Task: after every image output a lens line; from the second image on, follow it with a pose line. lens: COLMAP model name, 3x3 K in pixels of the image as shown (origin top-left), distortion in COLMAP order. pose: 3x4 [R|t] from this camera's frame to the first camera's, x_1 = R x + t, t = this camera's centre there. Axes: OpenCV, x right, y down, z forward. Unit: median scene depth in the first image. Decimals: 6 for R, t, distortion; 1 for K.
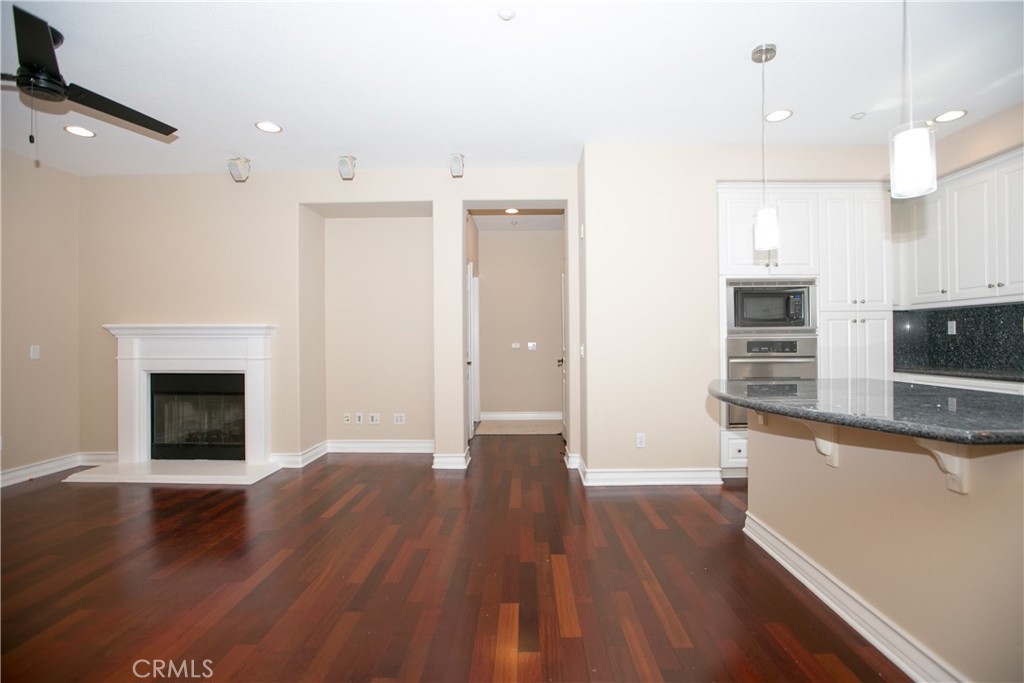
lens RADIAL K [[474.9, 0, 516.5], [0, 474.9, 340.7], [0, 0, 1]] dist [-0.032722, 0.000595]
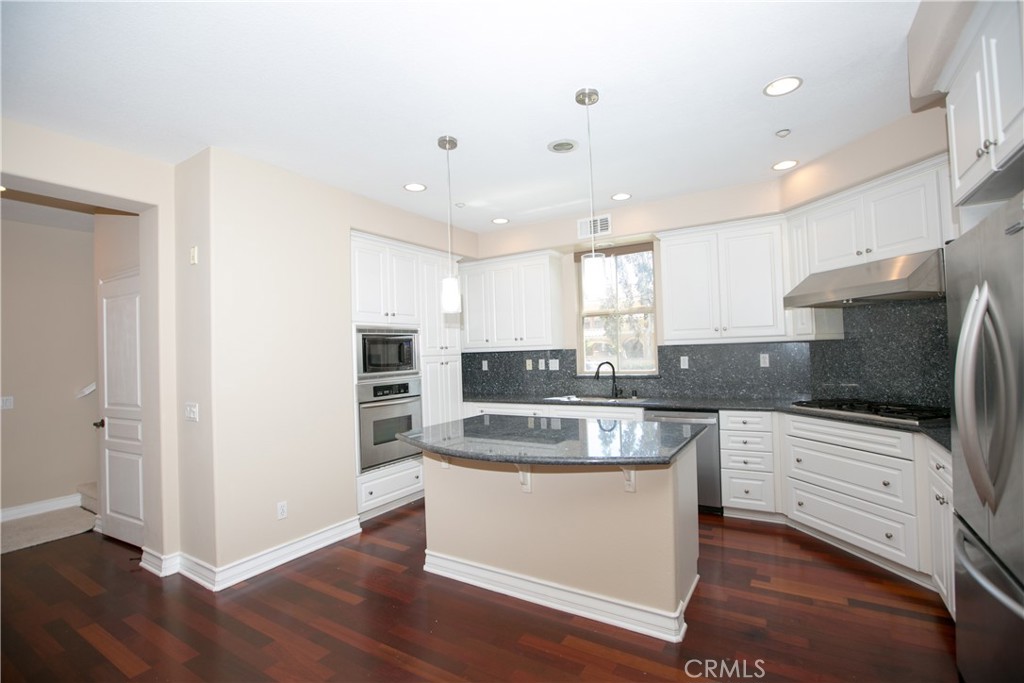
lens RADIAL K [[474.9, 0, 516.5], [0, 474.9, 340.7], [0, 0, 1]] dist [-0.032722, 0.000595]
pose [[0.496413, 0.009269, 0.868037, -0.268510], [0.023130, 0.999447, -0.023900, -0.067451], [-0.867778, 0.031942, 0.495924, 0.199405]]
